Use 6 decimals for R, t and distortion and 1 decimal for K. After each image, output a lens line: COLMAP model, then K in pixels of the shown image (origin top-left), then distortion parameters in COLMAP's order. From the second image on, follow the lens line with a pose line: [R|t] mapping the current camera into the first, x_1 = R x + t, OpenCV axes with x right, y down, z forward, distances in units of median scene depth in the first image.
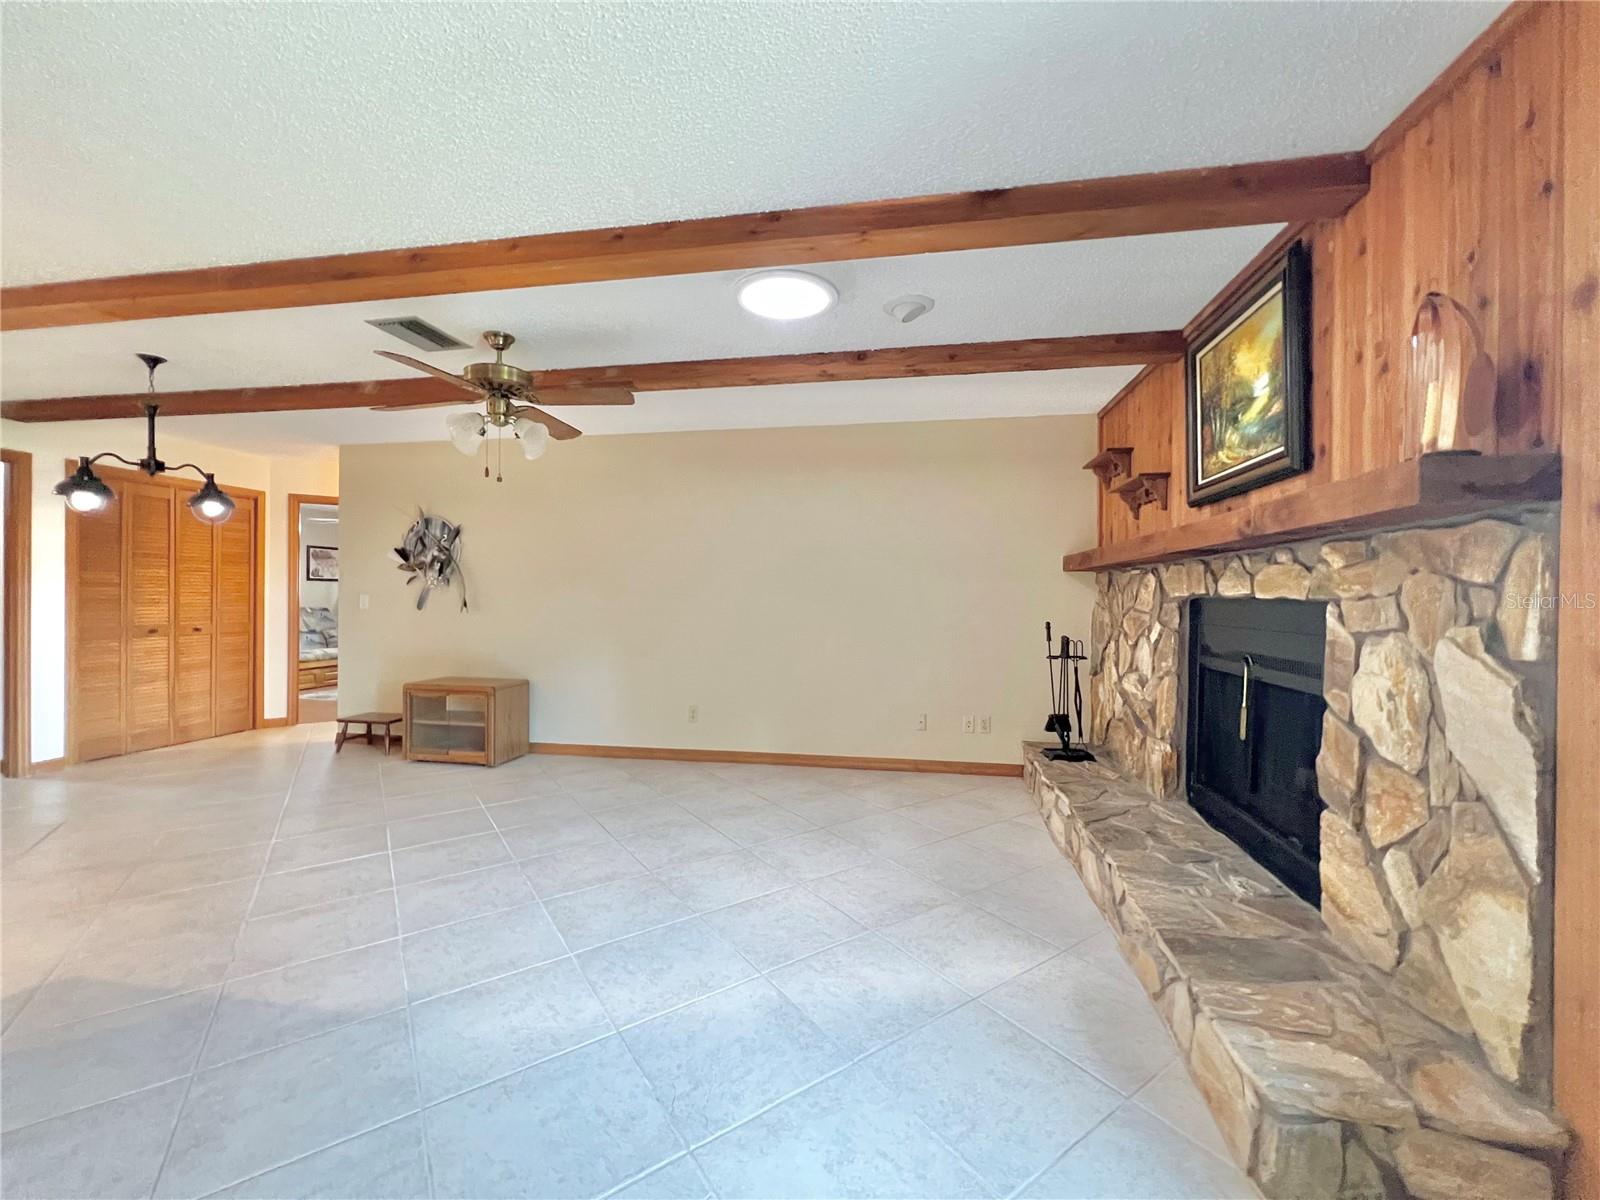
lens RADIAL K [[641.2, 0, 810.4], [0, 641.2, 599.7], [0, 0, 1]] dist [-0.001726, 0.000012]
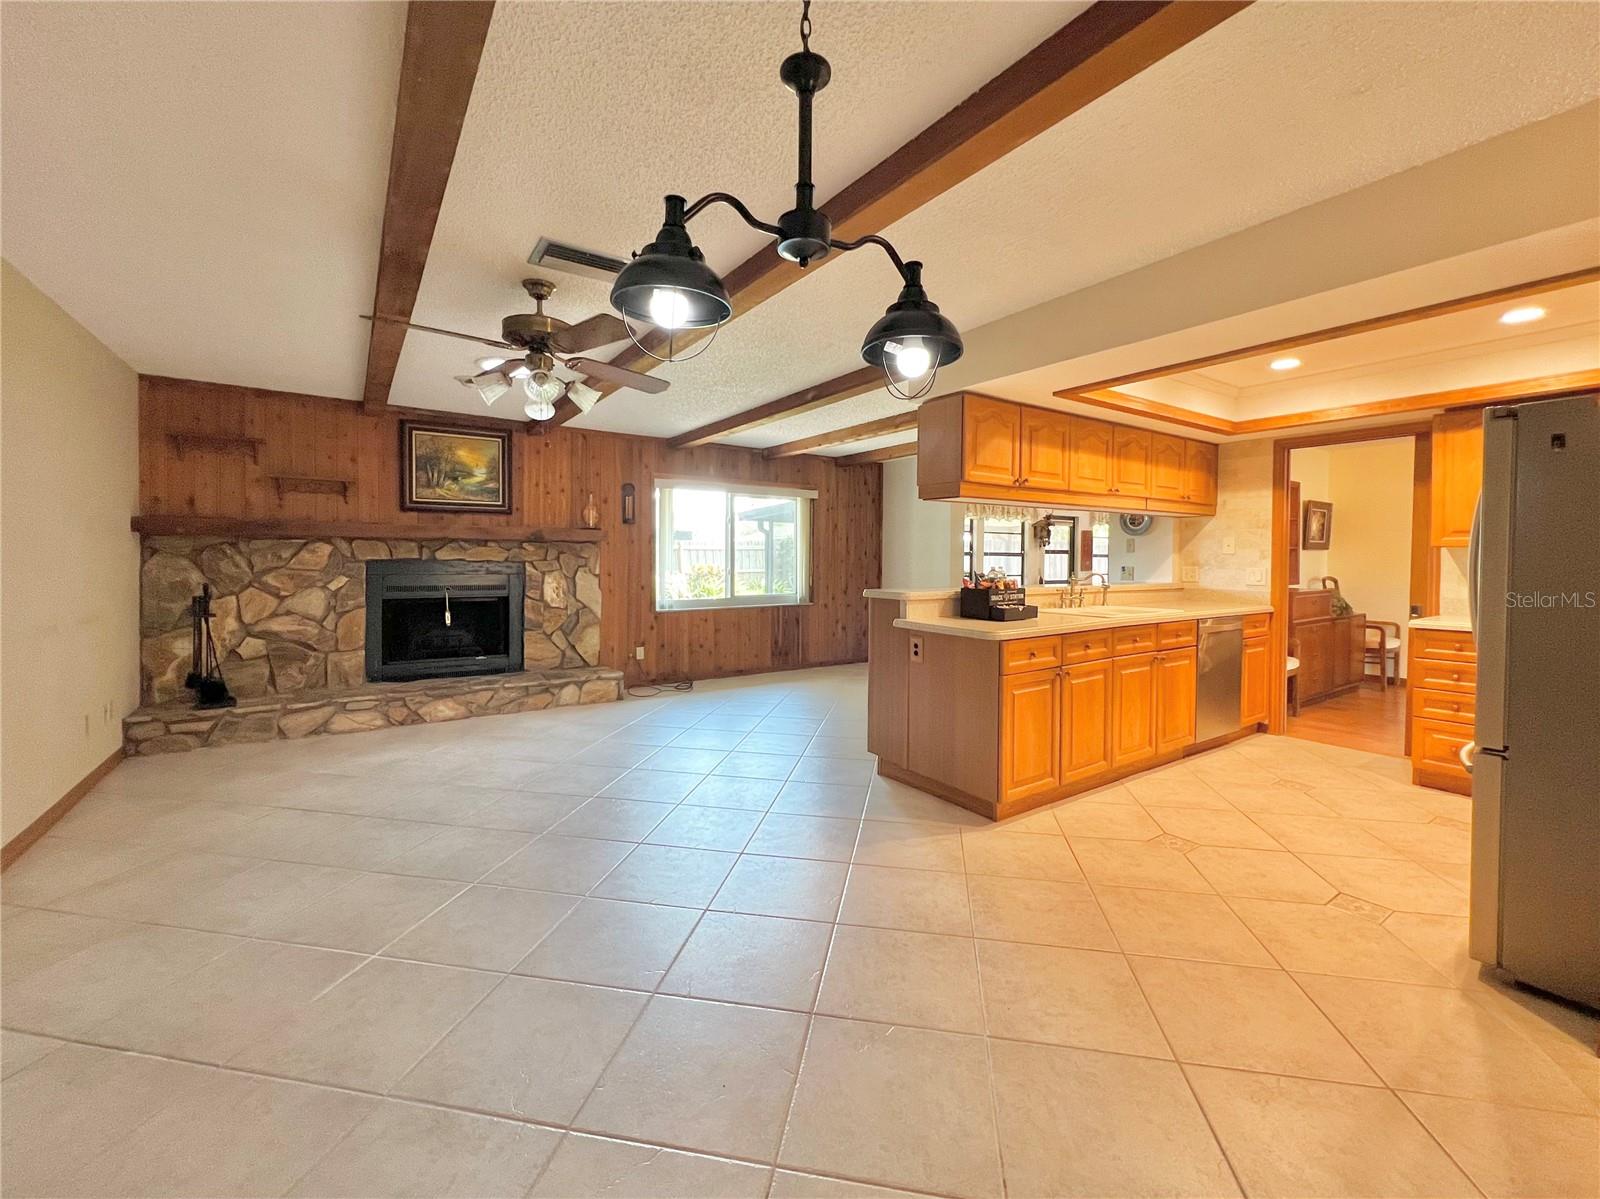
lens RADIAL K [[641.2, 0, 802.9], [0, 641.2, 567.7], [0, 0, 1]] dist [-0.001726, 0.000012]
pose [[-0.697366, -0.021571, 0.716390, -1.227999], [-0.008828, 0.999730, 0.021509, -0.024672], [-0.716660, 0.008675, -0.697368, 1.187675]]
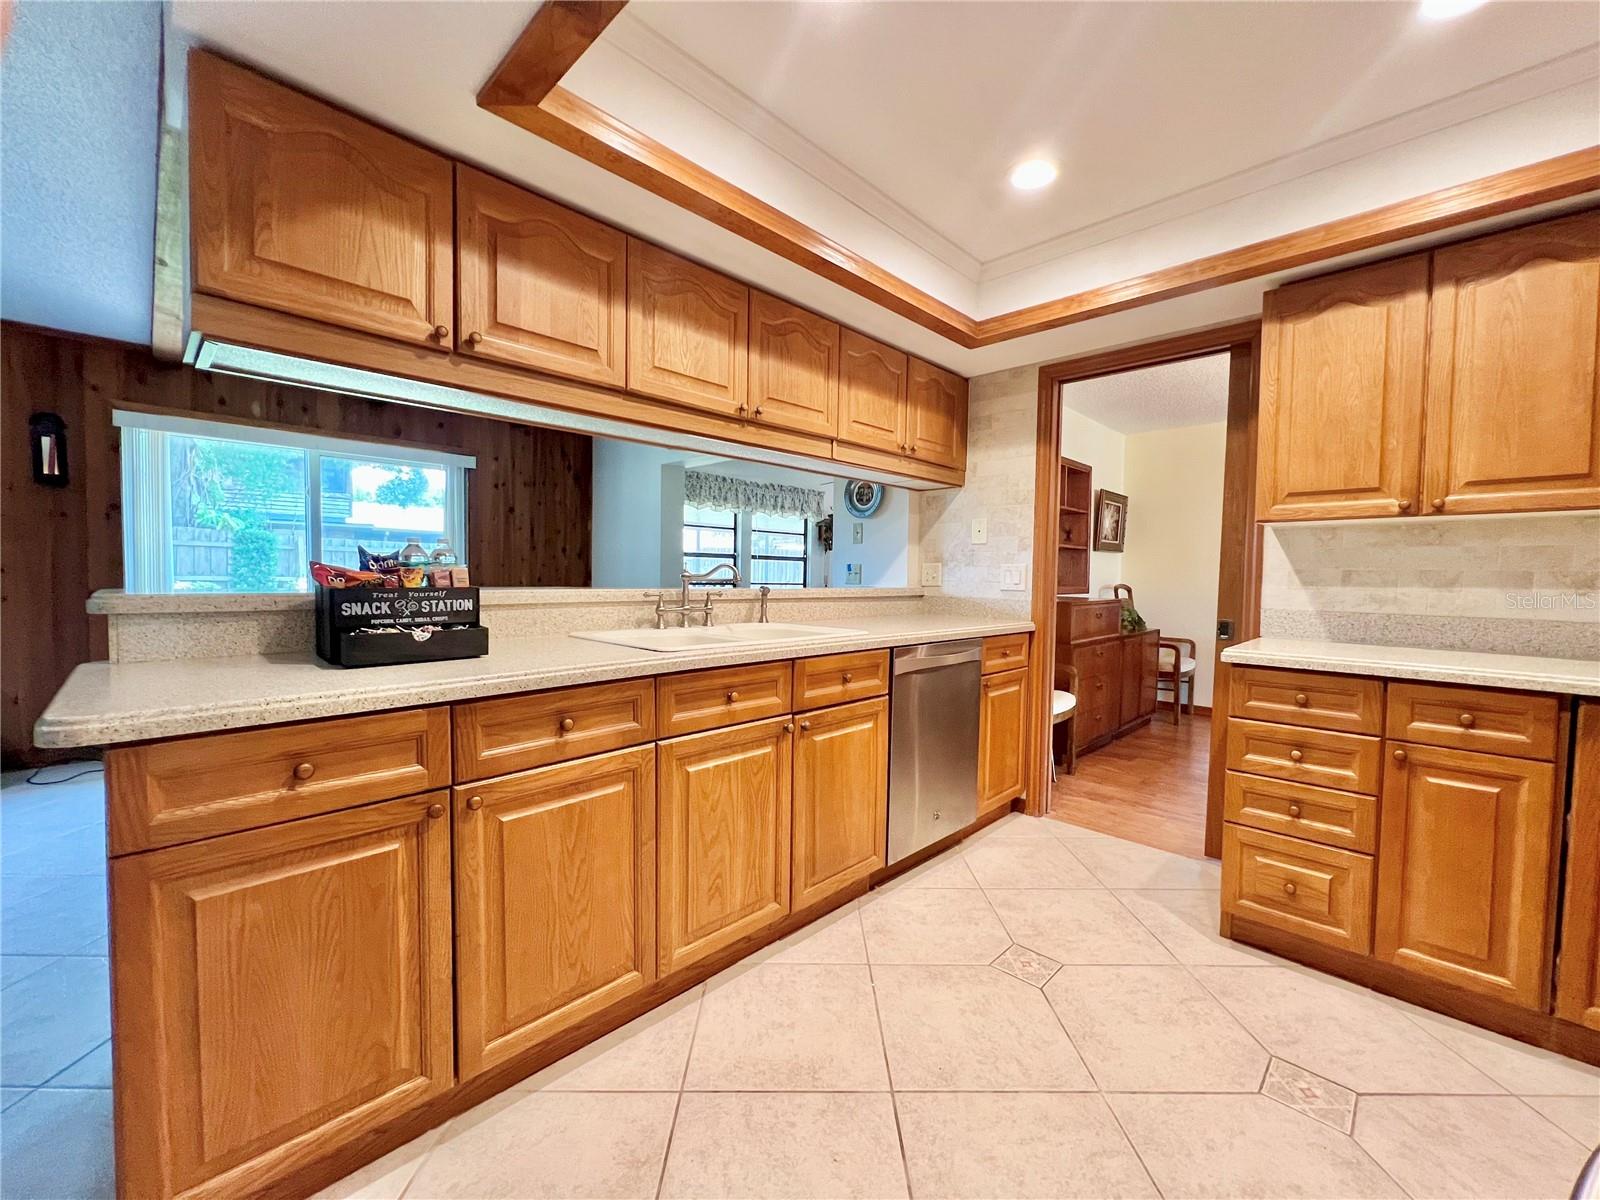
lens RADIAL K [[641.2, 0, 789.2], [0, 641.2, 597.9], [0, 0, 1]] dist [-0.001726, 0.000012]
pose [[-0.820745, -0.041064, 0.569816, -1.179144], [-0.019691, 0.998854, 0.043620, 0.011512], [-0.570955, 0.024580, -0.820614, 0.452828]]
